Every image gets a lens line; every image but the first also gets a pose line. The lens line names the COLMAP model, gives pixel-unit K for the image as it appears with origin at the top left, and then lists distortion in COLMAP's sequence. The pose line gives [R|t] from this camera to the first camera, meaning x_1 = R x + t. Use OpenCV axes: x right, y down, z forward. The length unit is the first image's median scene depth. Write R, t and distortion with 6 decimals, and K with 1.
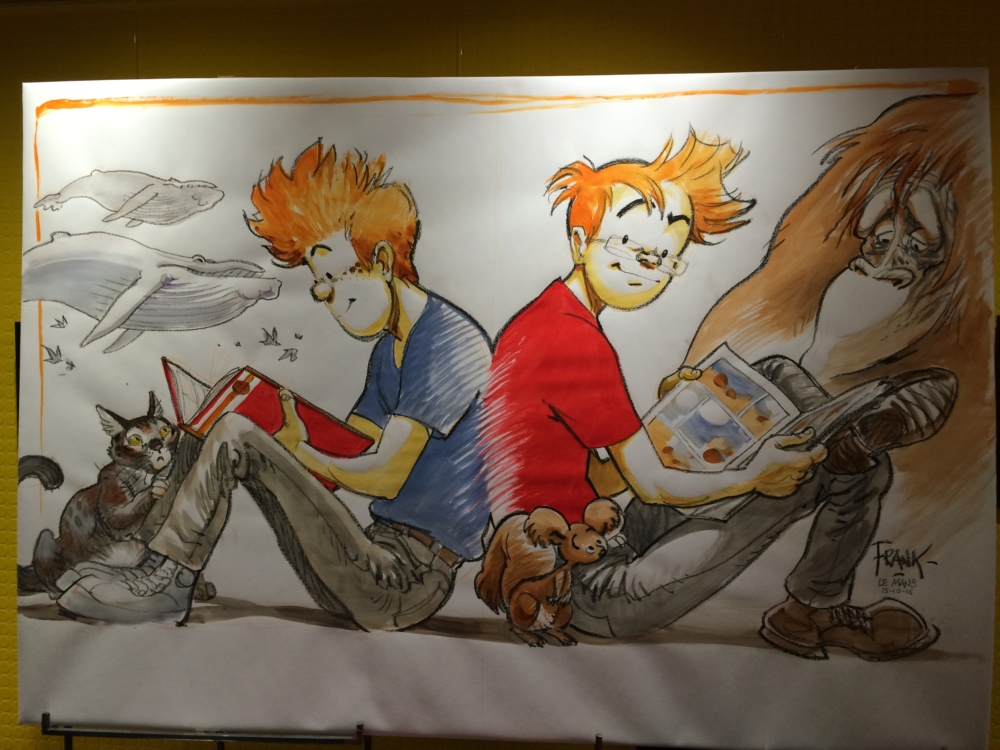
lens RADIAL K [[849.9, 0, 500.0], [0, 849.9, 375.0], [0, 0, 1]] dist [0.111691, -0.132643]
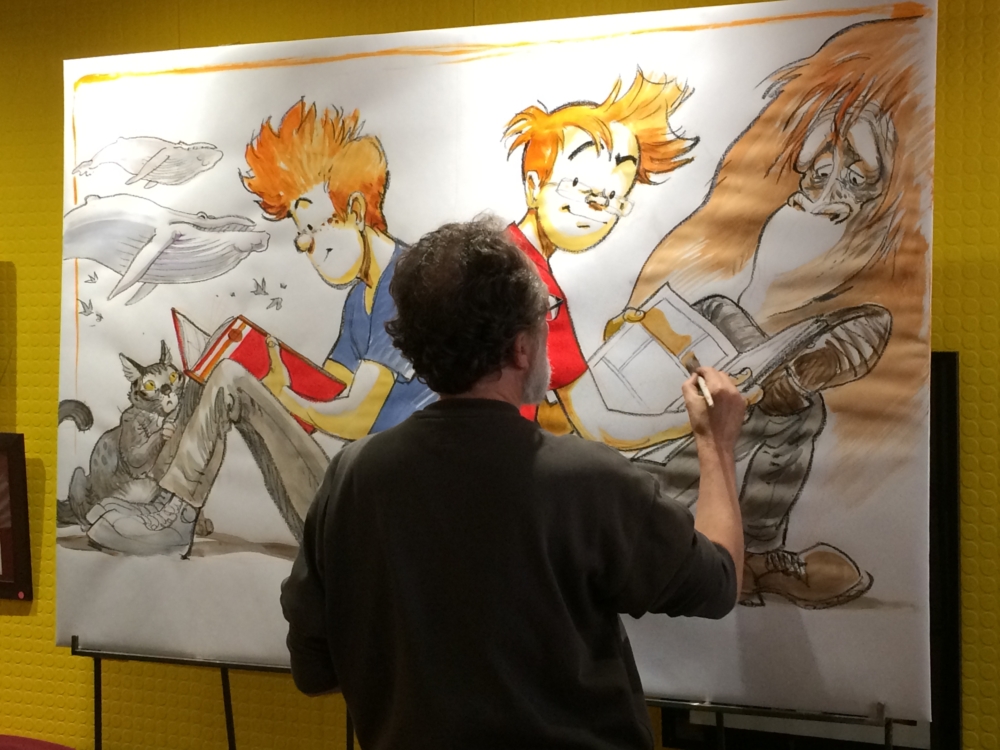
lens RADIAL K [[1617.3, 0, 500.0], [0, 1617.3, 375.0], [0, 0, 1]] dist [0.060622, 0.157510]
pose [[0.946909, -0.000926, -0.321501, 0.656539], [-0.006285, 0.999751, -0.021391, 0.105181], [0.321441, 0.022275, 0.946668, -0.793242]]
